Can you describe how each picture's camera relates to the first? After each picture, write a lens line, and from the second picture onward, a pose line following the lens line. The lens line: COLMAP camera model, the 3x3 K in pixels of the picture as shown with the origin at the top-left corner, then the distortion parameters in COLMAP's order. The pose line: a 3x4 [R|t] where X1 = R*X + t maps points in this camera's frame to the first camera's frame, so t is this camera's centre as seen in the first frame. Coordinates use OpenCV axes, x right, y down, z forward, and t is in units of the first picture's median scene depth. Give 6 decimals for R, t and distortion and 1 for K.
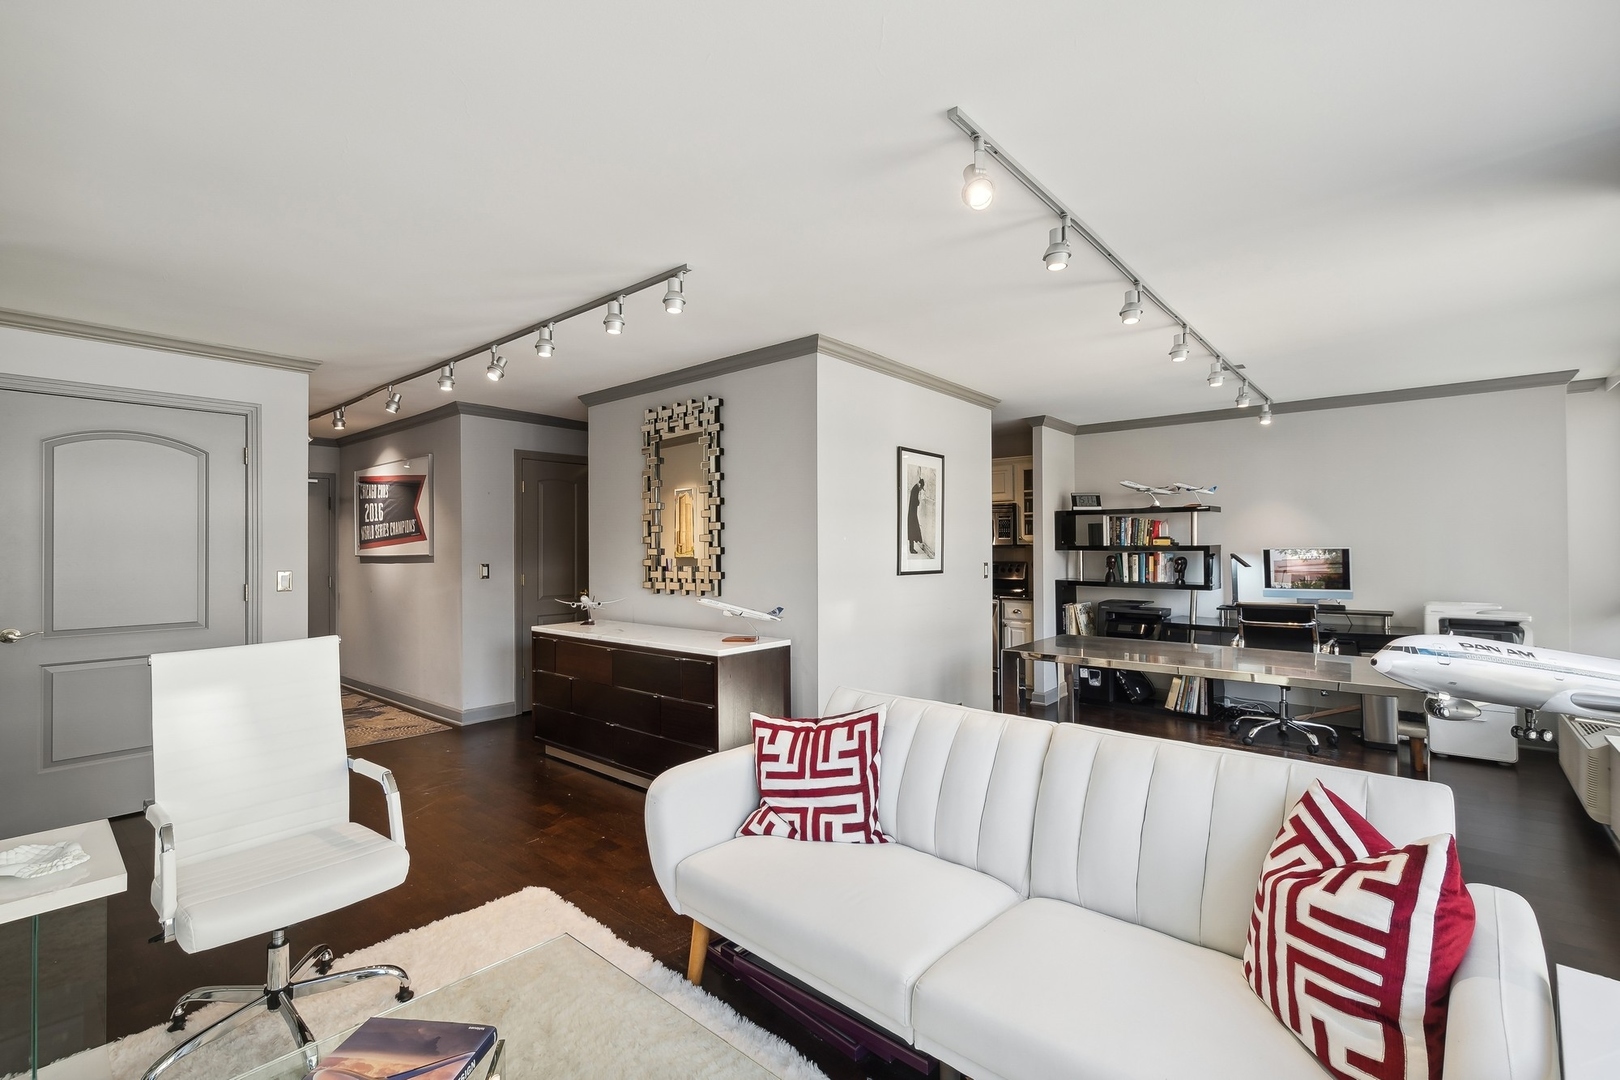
lens RADIAL K [[732.4, 0, 810.0], [0, 732.4, 540.0], [0, 0, 1]] dist [0.012494, 0.000099]
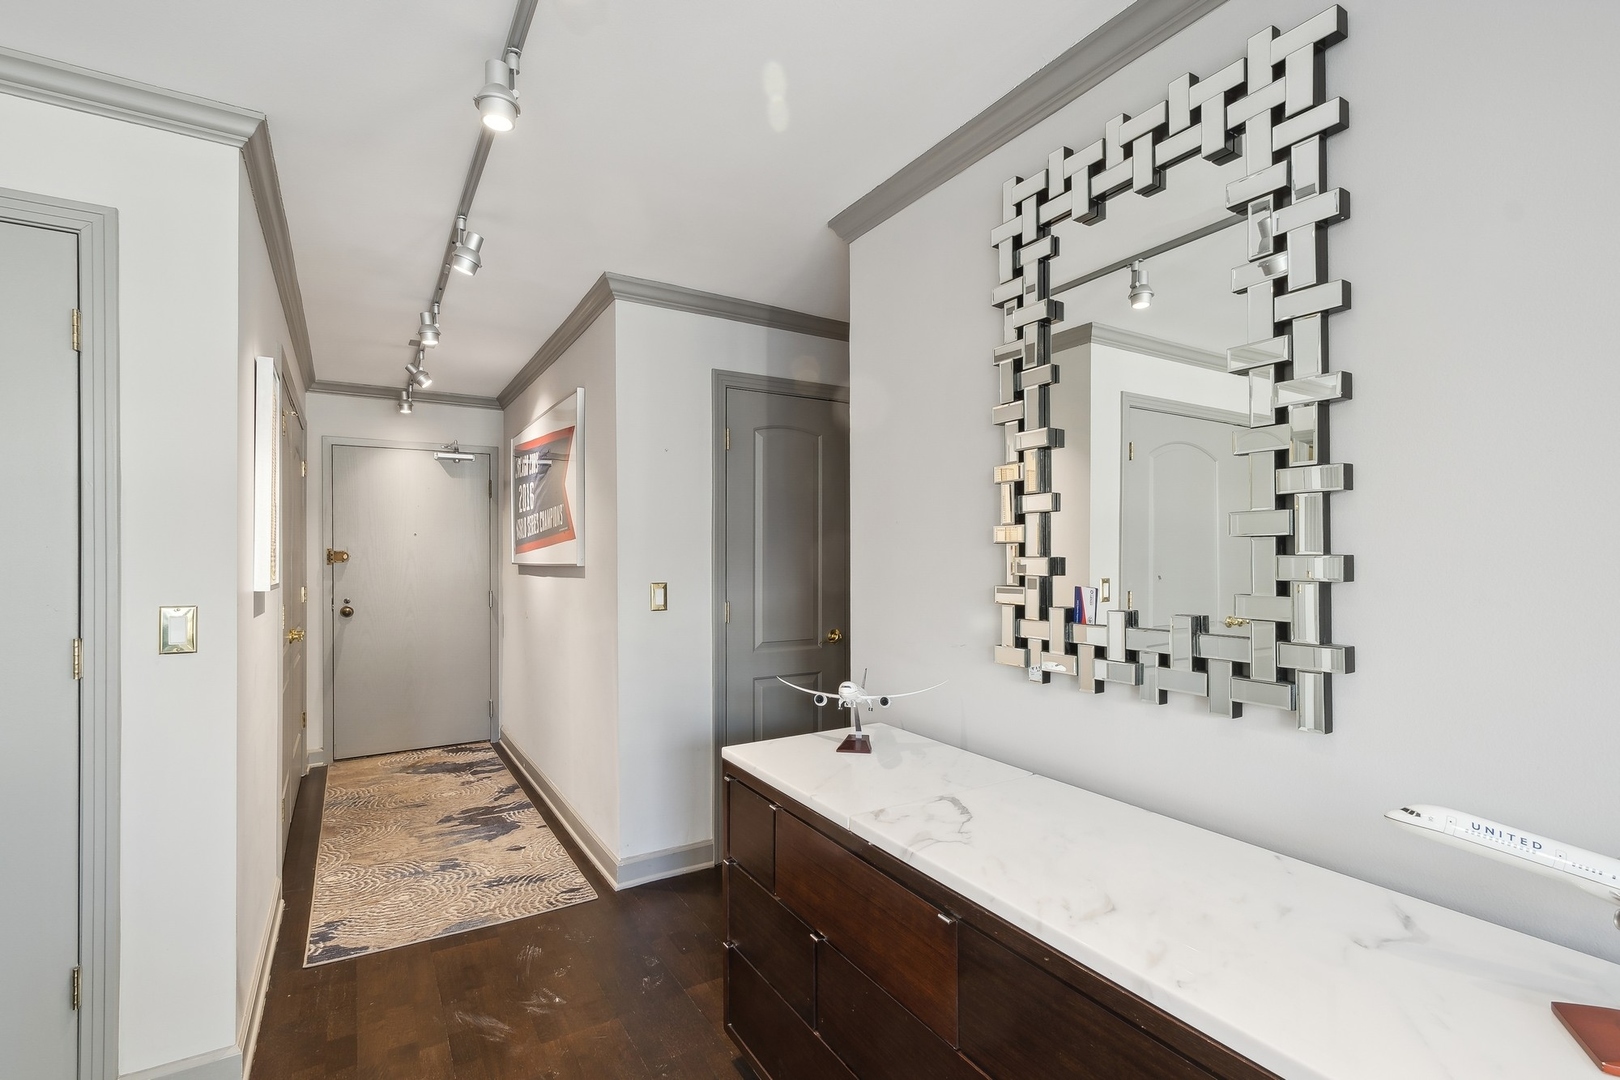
lens RADIAL K [[732.4, 0, 810.0], [0, 732.4, 540.0], [0, 0, 1]] dist [0.012494, 0.000099]
pose [[0.950209, -0.000849, -0.311614, -0.205060], [-0.001096, 0.999981, -0.006067, 0.005456], [0.311613, 0.006107, 0.950190, 0.623554]]
